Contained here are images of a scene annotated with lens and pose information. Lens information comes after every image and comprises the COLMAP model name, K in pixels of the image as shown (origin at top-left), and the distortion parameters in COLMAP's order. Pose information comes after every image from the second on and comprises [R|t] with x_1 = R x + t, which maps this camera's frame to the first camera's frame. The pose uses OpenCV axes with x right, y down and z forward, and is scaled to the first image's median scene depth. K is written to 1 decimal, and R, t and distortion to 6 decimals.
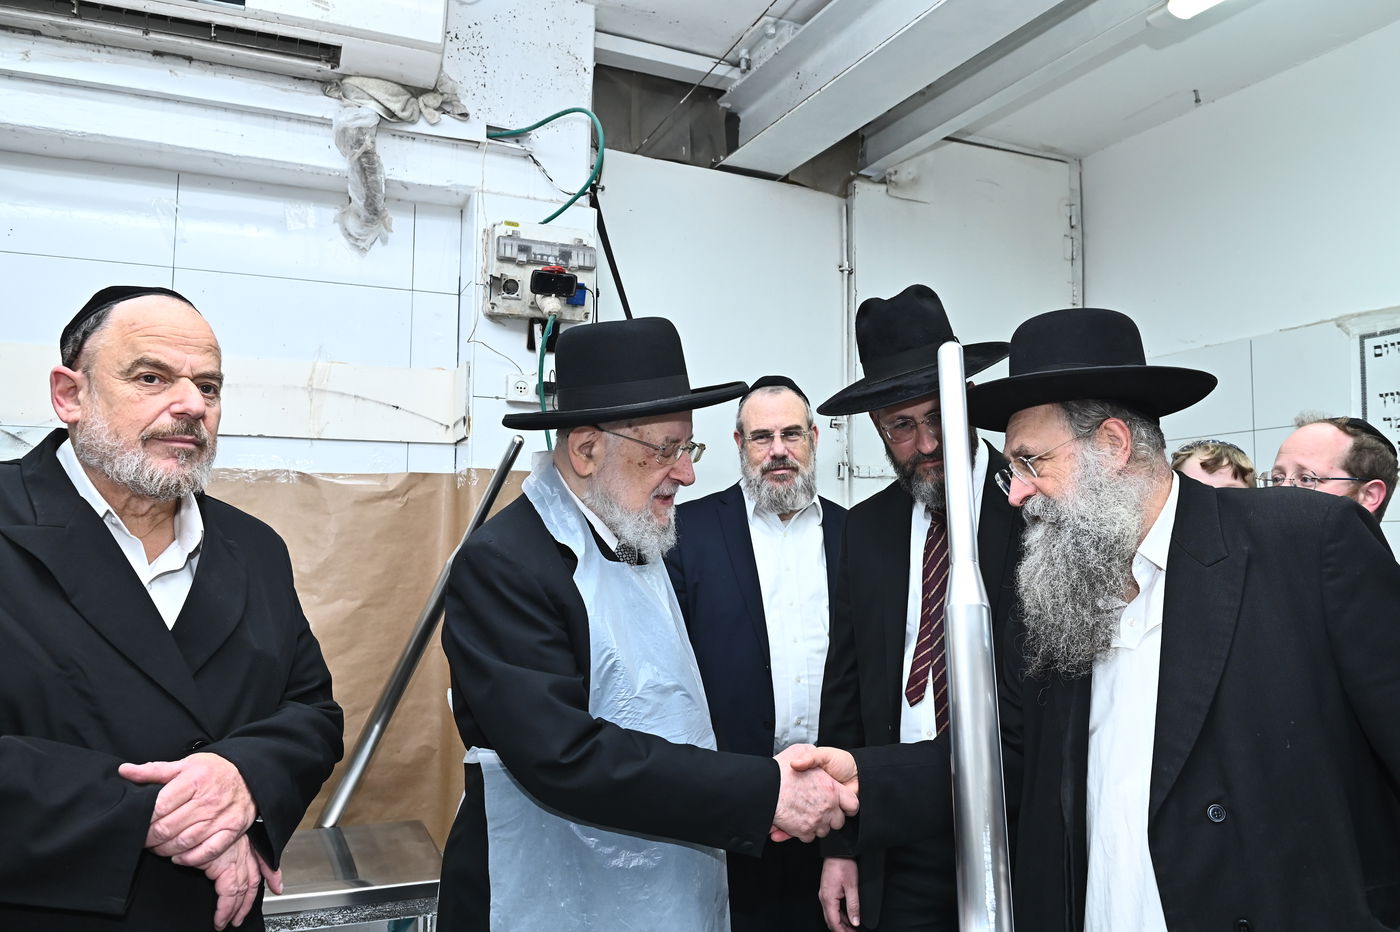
lens RADIAL K [[1071.7, 0, 704.5], [0, 1071.7, 467.2], [0, 0, 1]] dist [-0.037674, 0.003651]
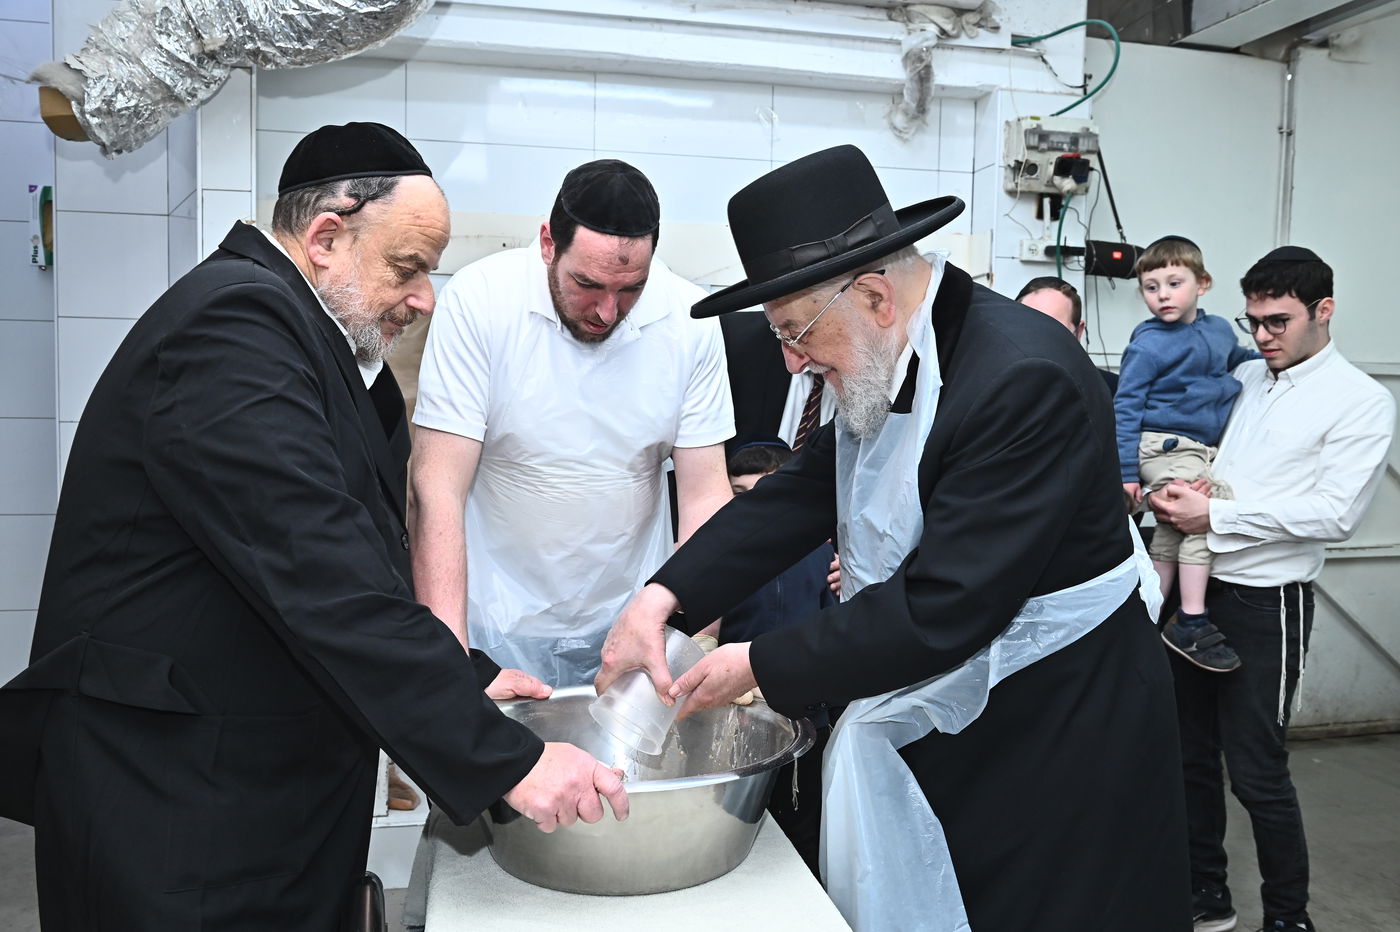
lens RADIAL K [[1194.5, 0, 699.1], [0, 1194.5, 466.3], [0, 0, 1]] dist [-0.003556, -0.008945]
pose [[0.978226, 0.027018, -0.205776, -0.262774], [0.001761, 0.990374, 0.138407, -0.016627], [0.207535, -0.135756, 0.968762, -0.491785]]
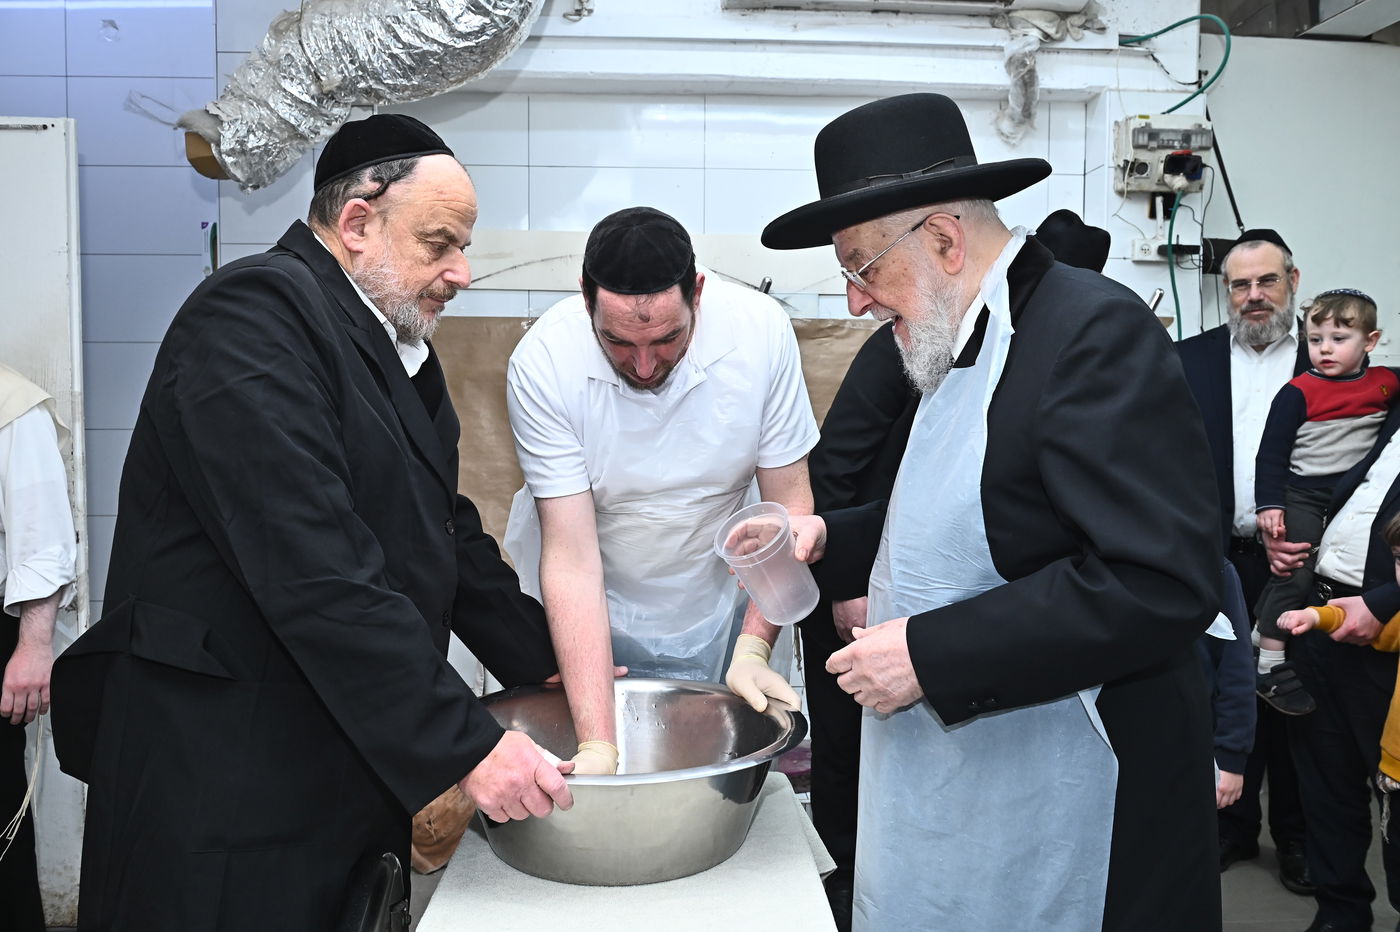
lens RADIAL K [[1132.0, 0, 696.7], [0, 1132.0, 465.8], [0, 0, 1]] dist [-0.020566, -0.002301]
pose [[0.935060, 0.019645, -0.353944, -0.192211], [0.027522, 0.991426, 0.127735, -0.006112], [0.353419, -0.129181, 0.926503, -0.447089]]
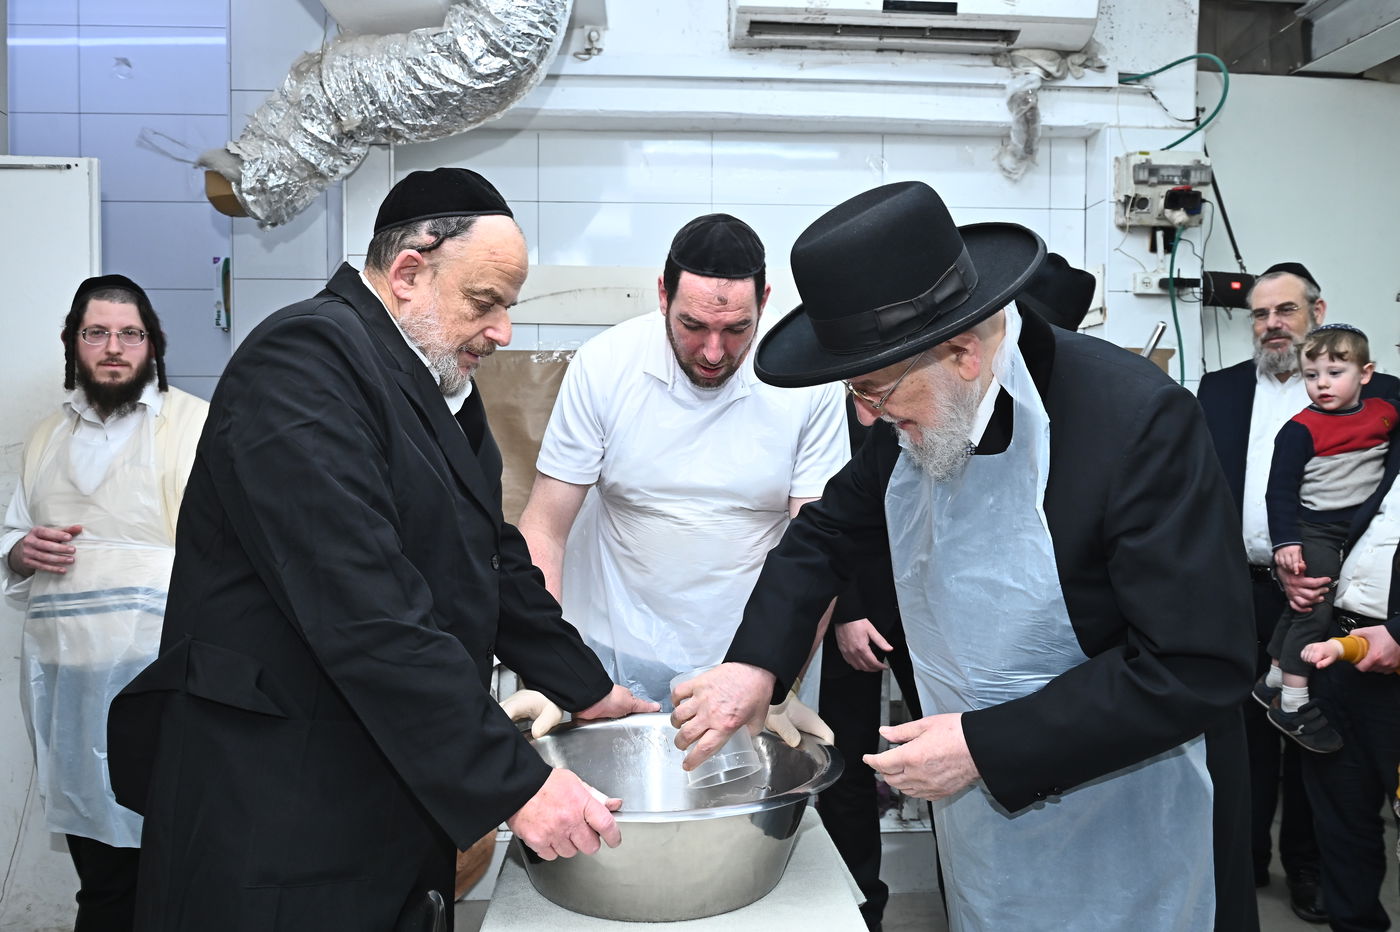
lens RADIAL K [[1132.0, 0, 696.5], [0, 1132.0, 464.3], [0, 0, 1]] dist [-0.020566, -0.002301]
pose [[0.938166, 0.008409, -0.346084, -0.209522], [0.029585, 0.994100, 0.104354, -0.015253], [0.344919, -0.108140, 0.932382, -0.464606]]
